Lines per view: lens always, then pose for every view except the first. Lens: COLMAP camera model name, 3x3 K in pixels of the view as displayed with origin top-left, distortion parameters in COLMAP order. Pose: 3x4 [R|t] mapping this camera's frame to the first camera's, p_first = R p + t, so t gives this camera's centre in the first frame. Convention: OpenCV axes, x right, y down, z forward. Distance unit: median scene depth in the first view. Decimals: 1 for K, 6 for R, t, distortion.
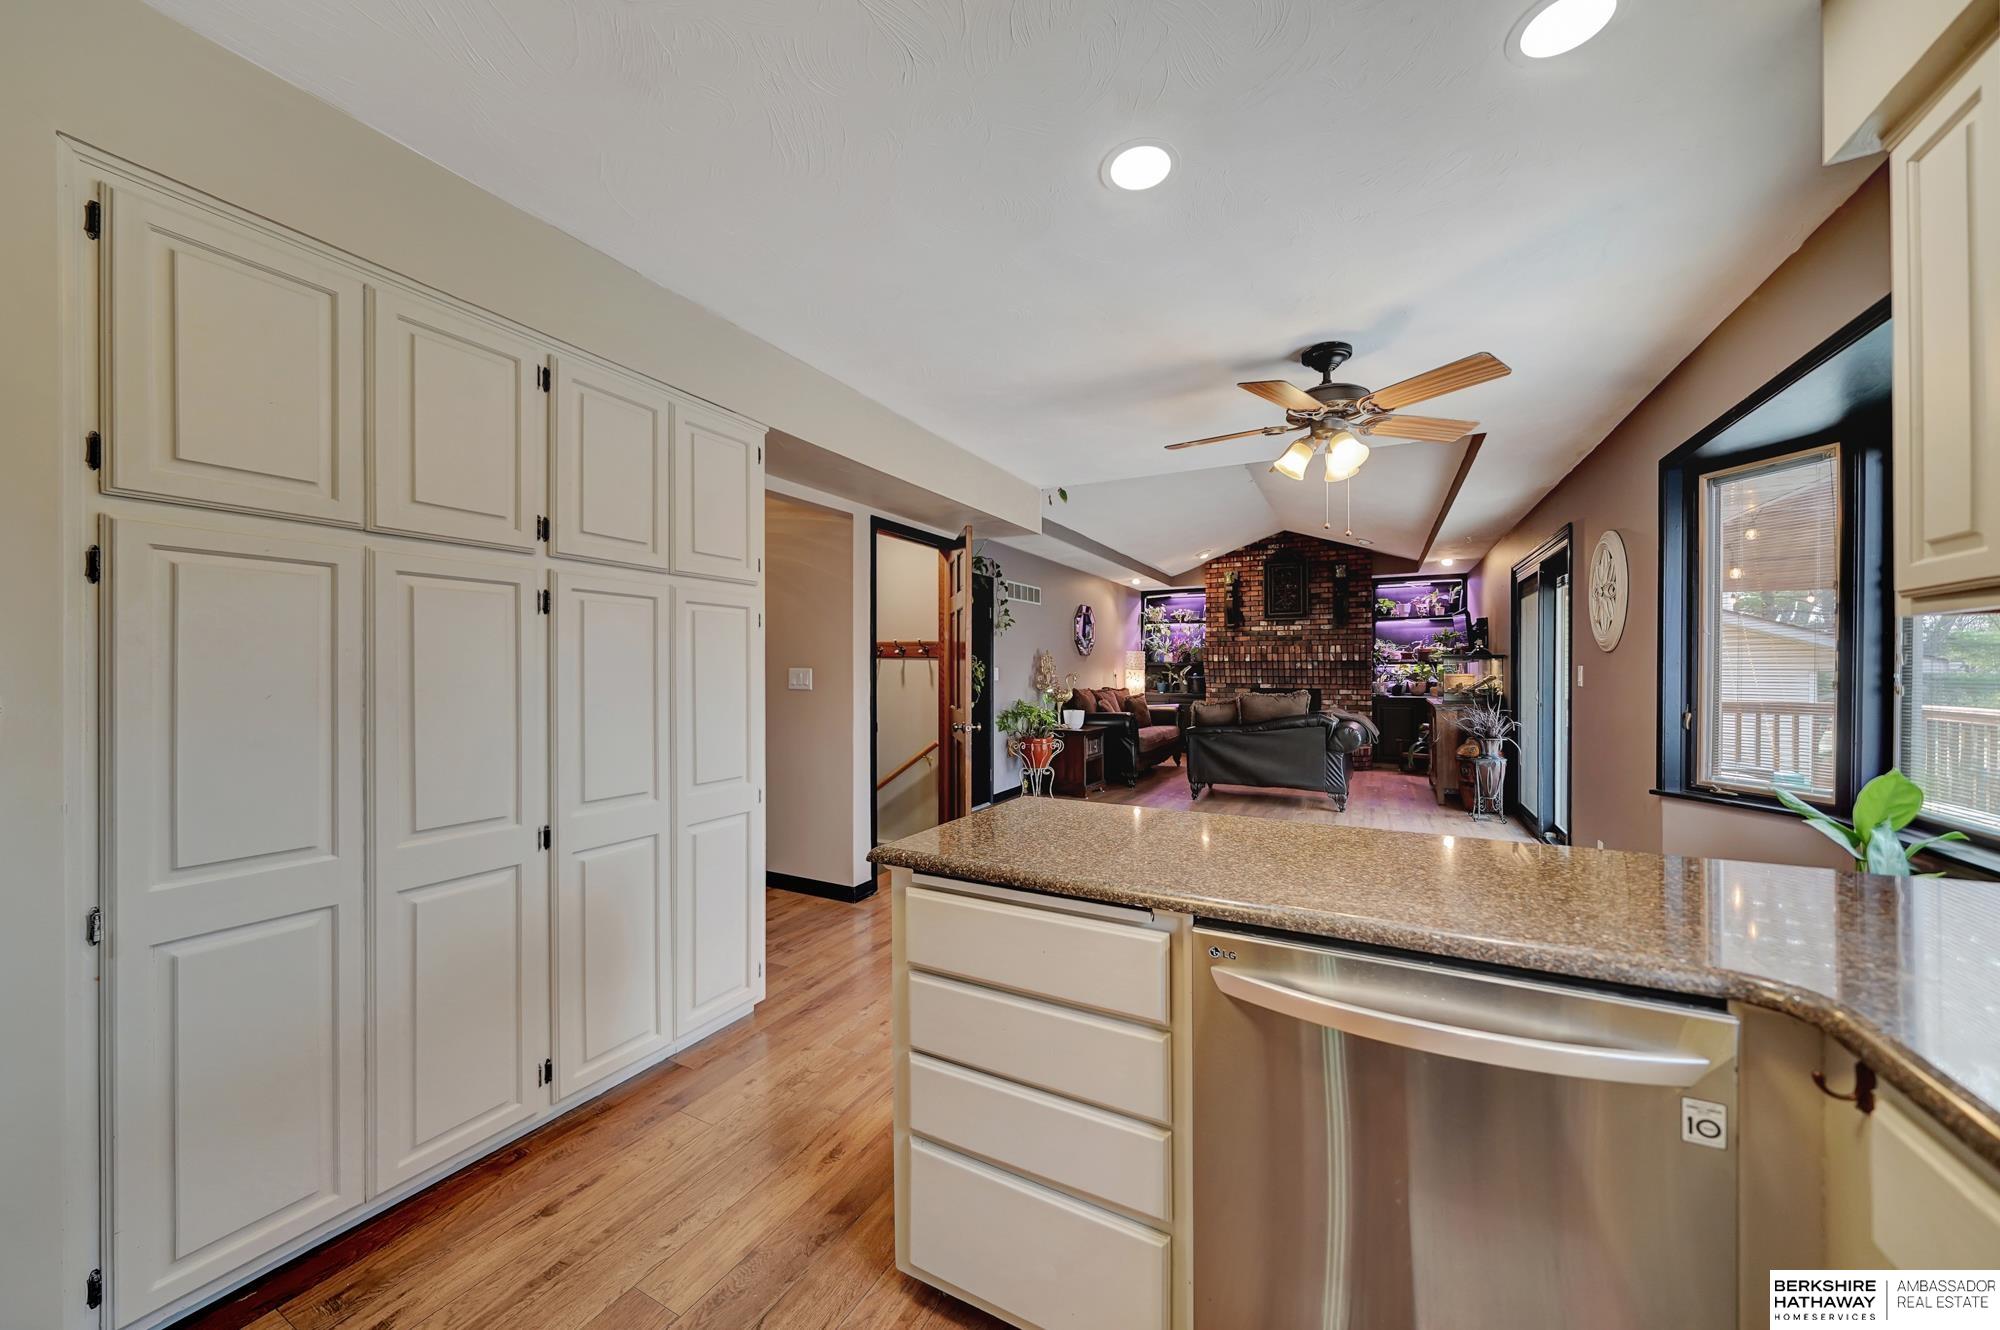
lens RADIAL K [[704.6, 0, 988.7], [0, 704.6, 670.6], [0, 0, 1]] dist [-0.004188, -0.000108]
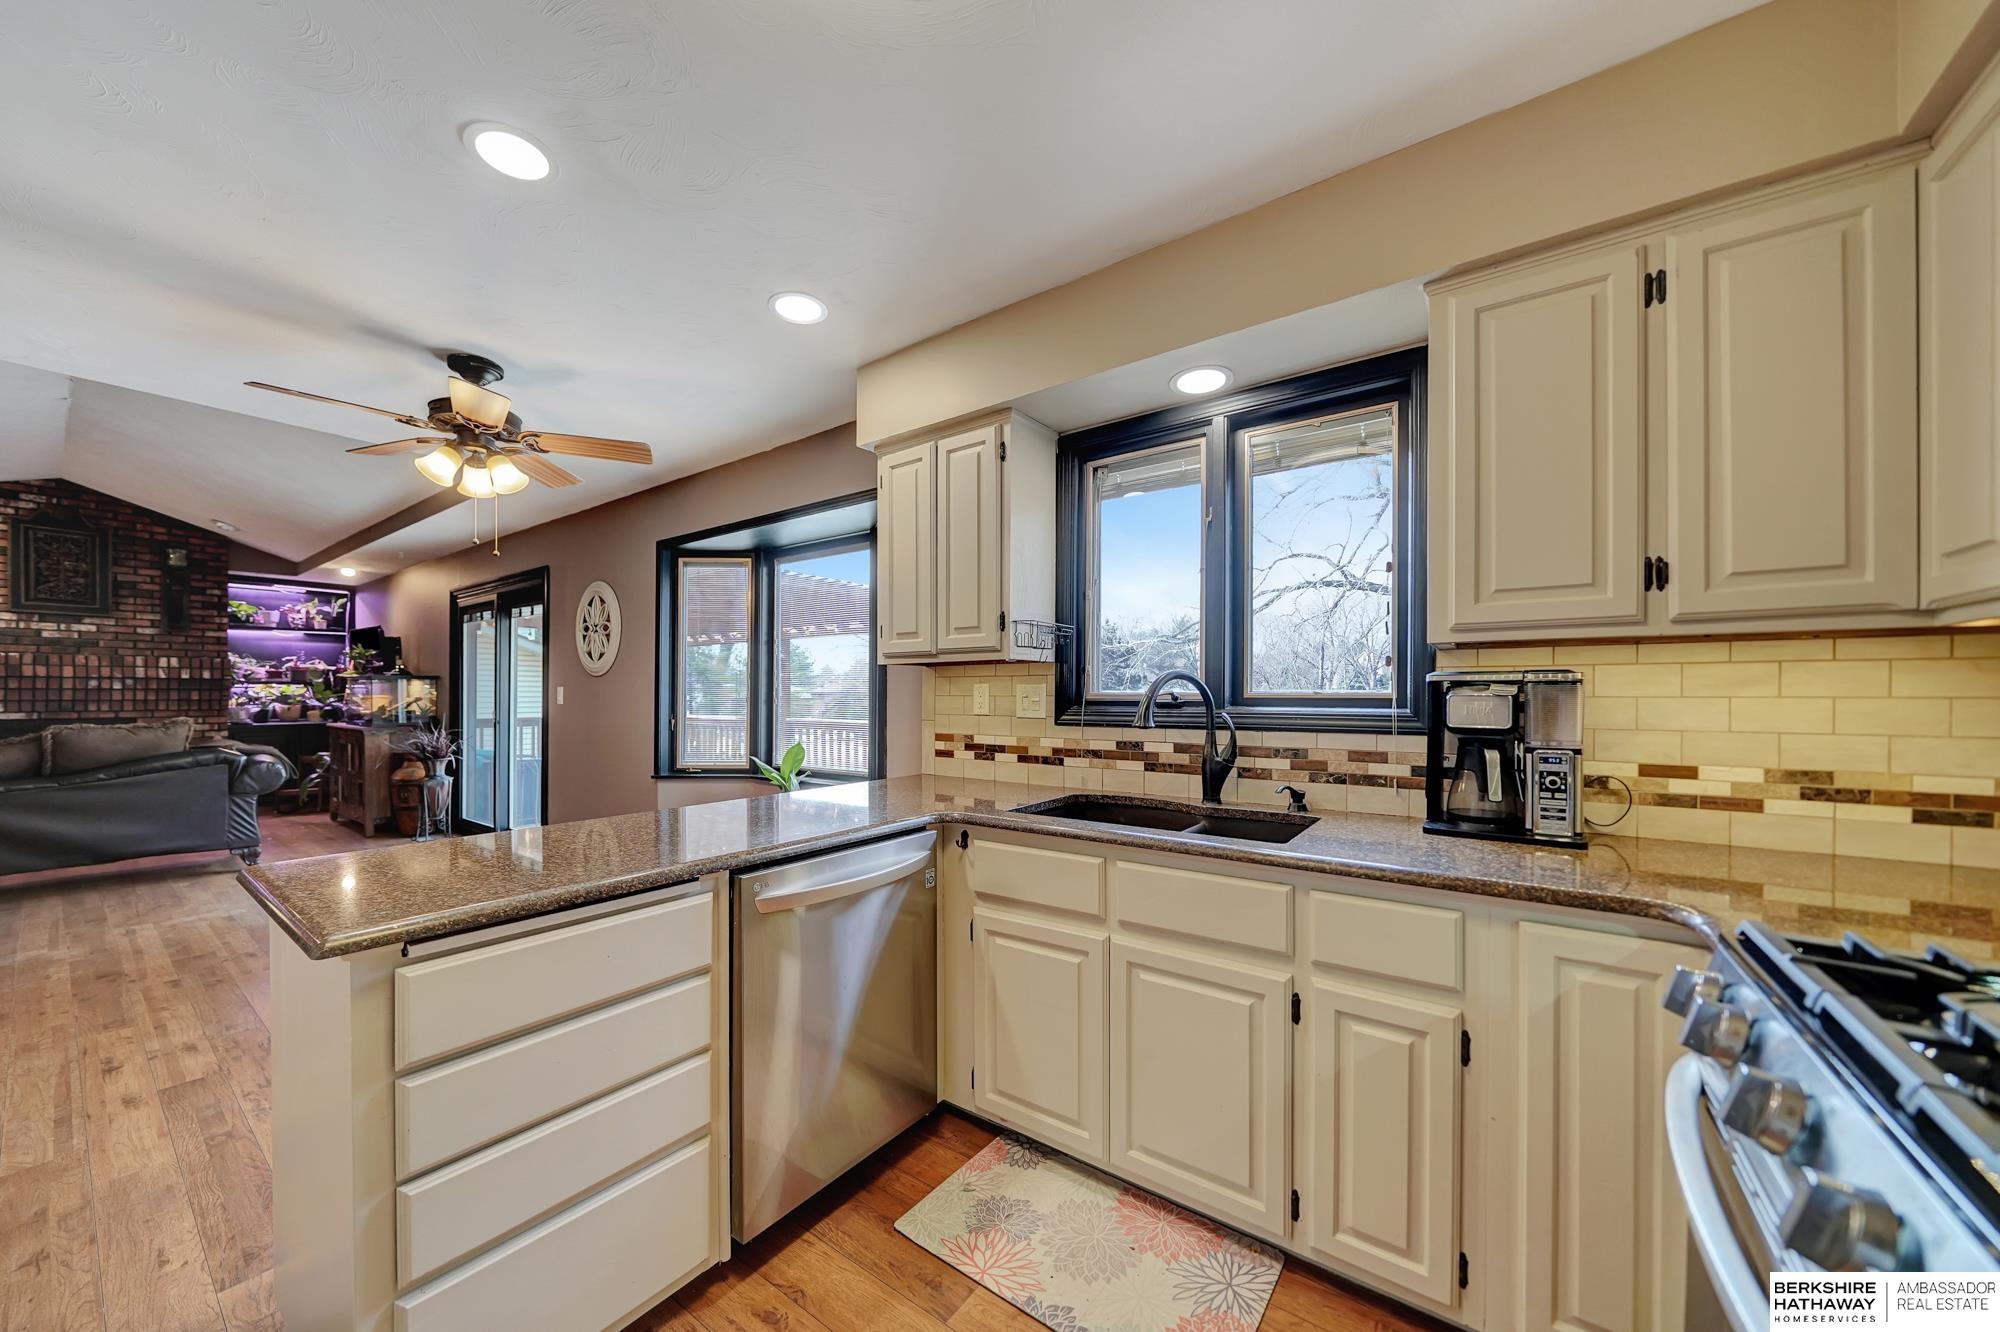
lens RADIAL K [[704.6, 0, 1000.7], [0, 704.6, 696.4], [0, 0, 1]] dist [-0.004188, -0.000108]
pose [[0.137591, -0.003783, 0.990482, -0.109369], [-0.000124, 0.999993, 0.003836, 0.002138], [-0.990489, -0.000651, 0.137589, 0.037735]]
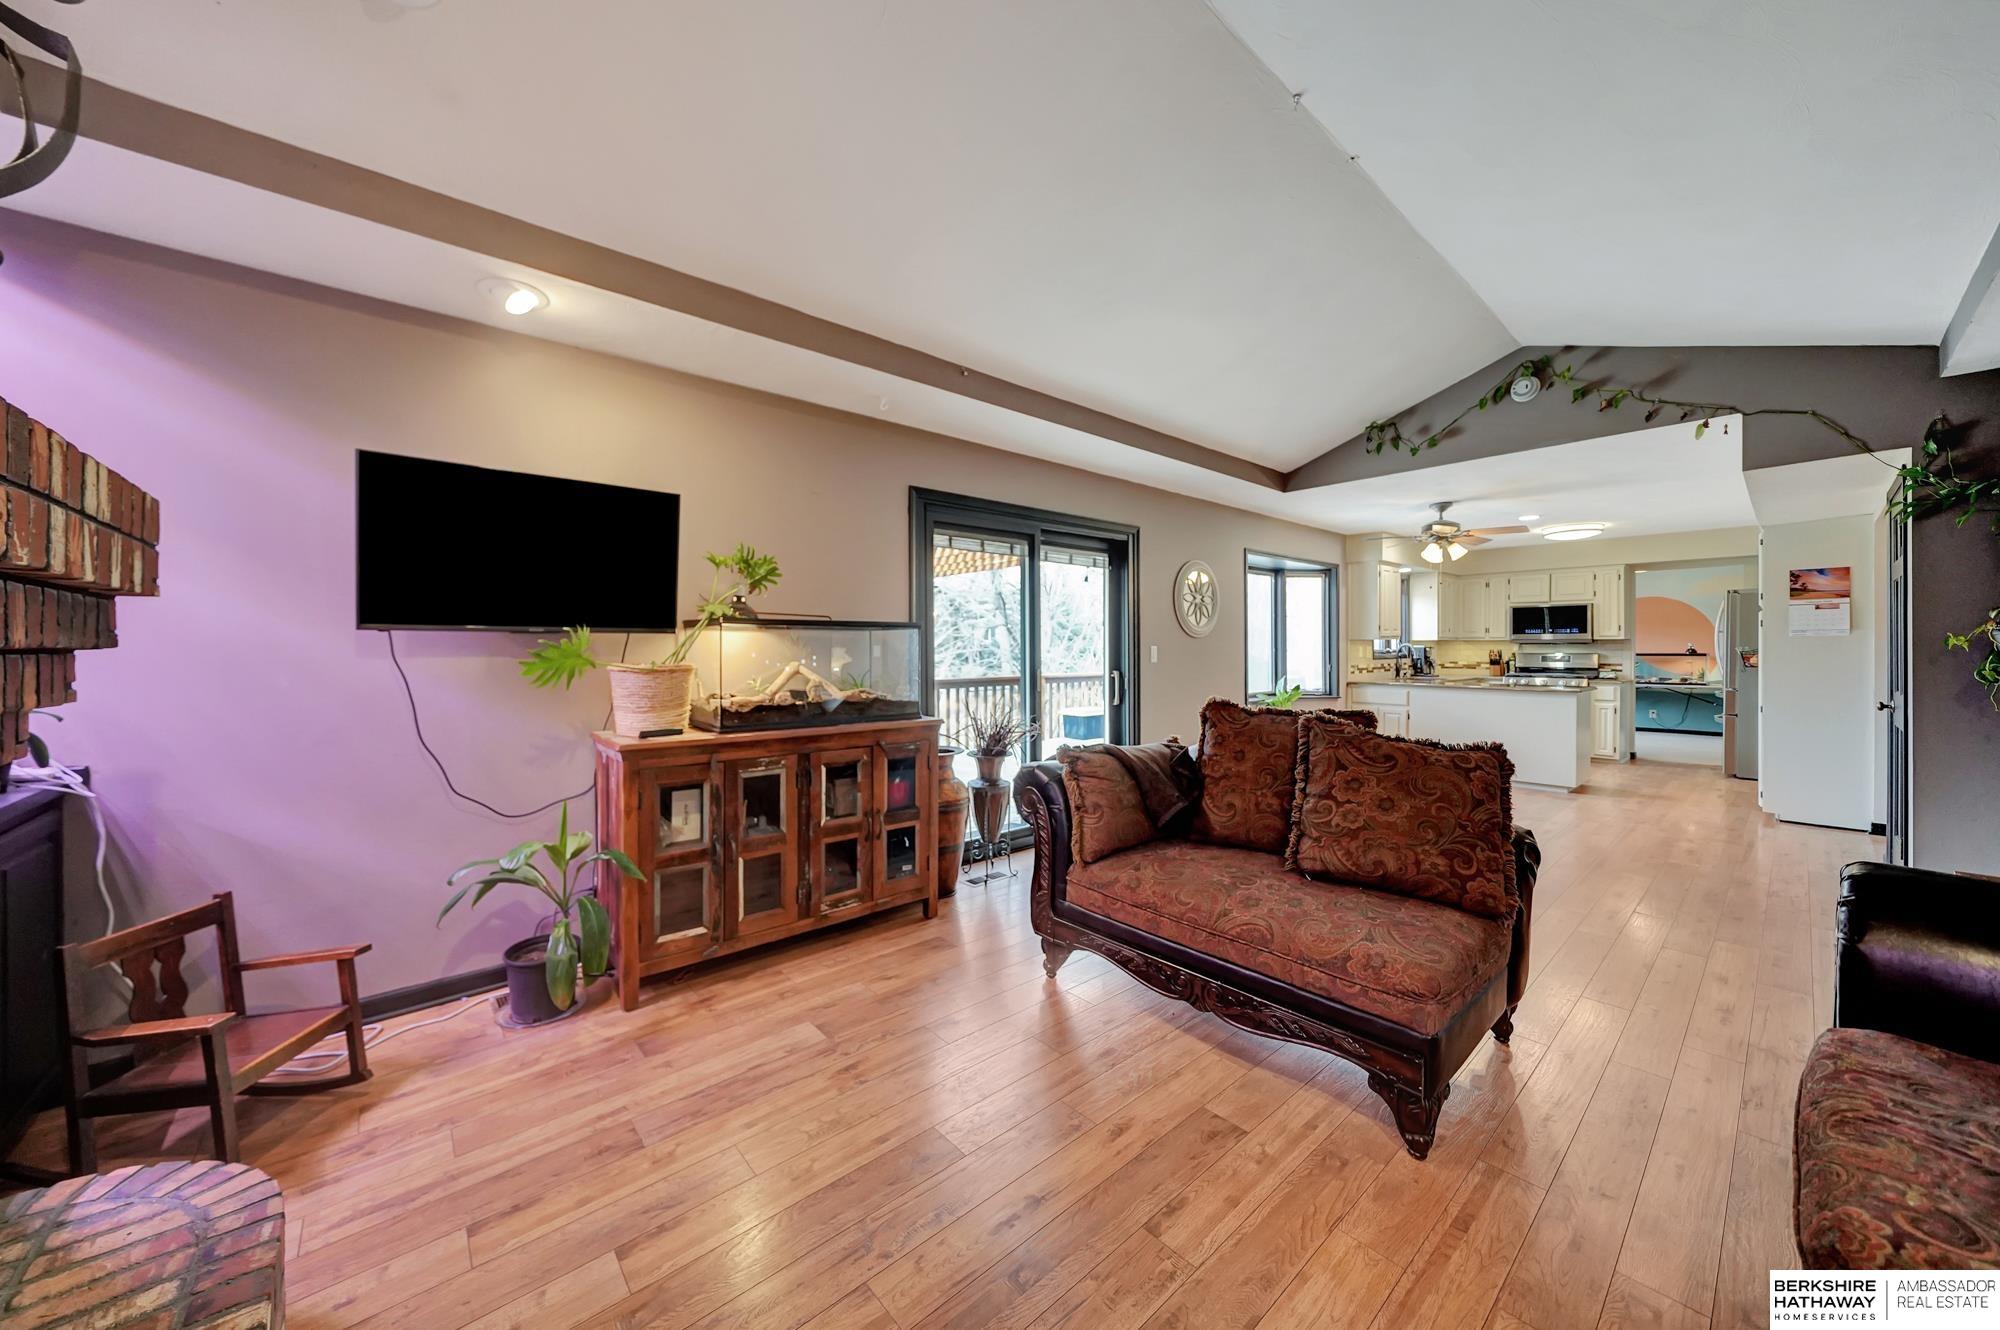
lens RADIAL K [[704.6, 0, 993.9], [0, 704.6, 649.1], [0, 0, 1]] dist [-0.004188, -0.000108]
pose [[-0.934867, -0.000132, 0.354998, 0.297073], [0.001500, 0.999990, 0.004322, -0.003319], [-0.354995, 0.004573, -0.934857, 1.030719]]
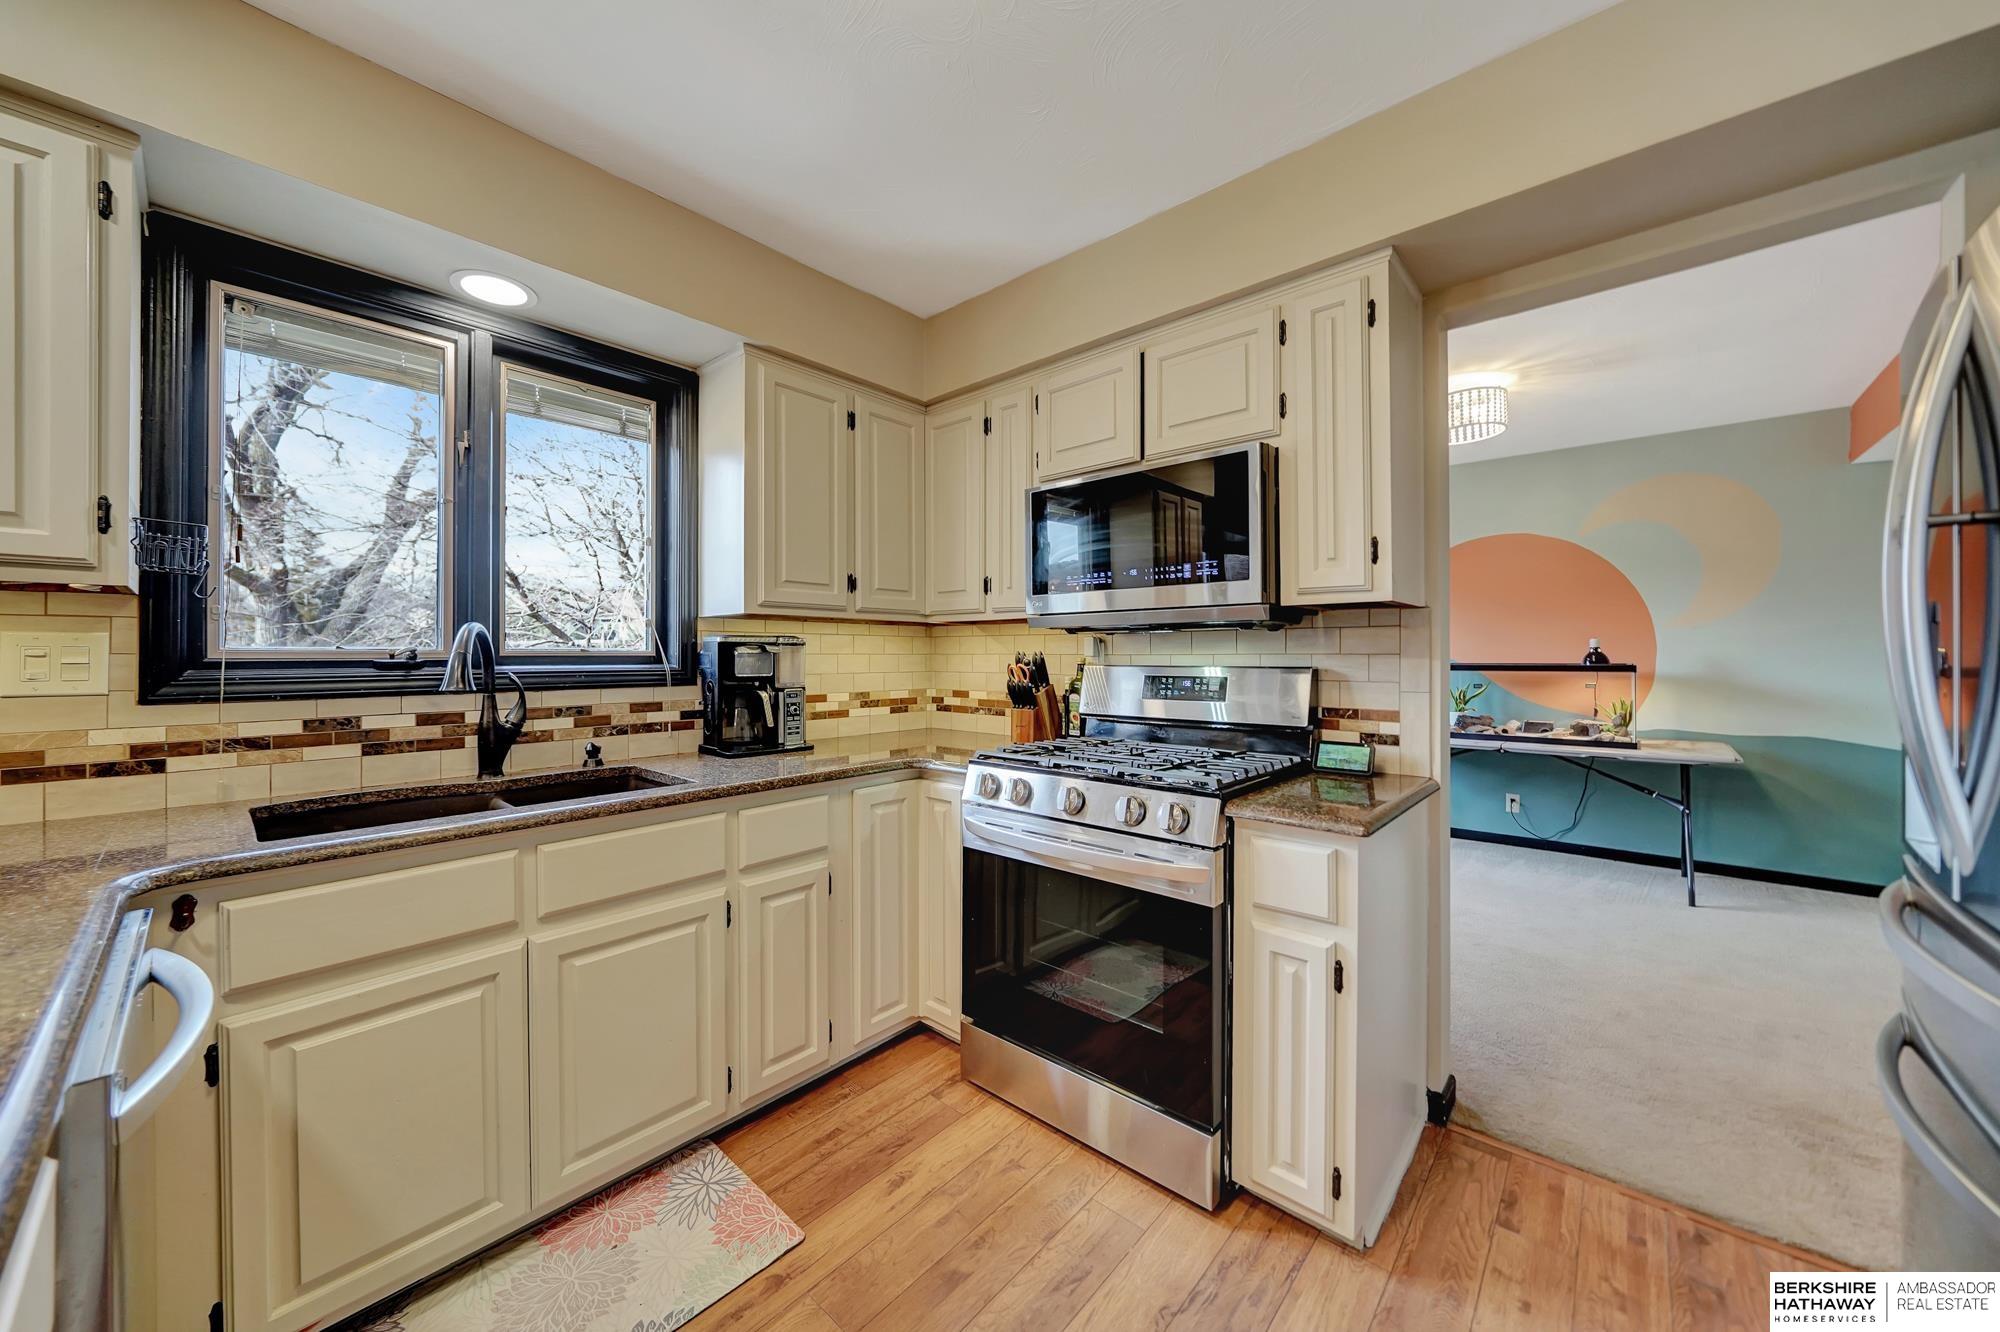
lens RADIAL K [[704.6, 0, 1012.3], [0, 704.6, 651.5], [0, 0, 1]] dist [-0.004188, -0.000108]
pose [[-0.974314, 0.002313, 0.225181, -0.059642], [0.001036, 0.999983, -0.005789, 0.003621], [-0.225190, -0.005407, -0.974300, 0.164270]]
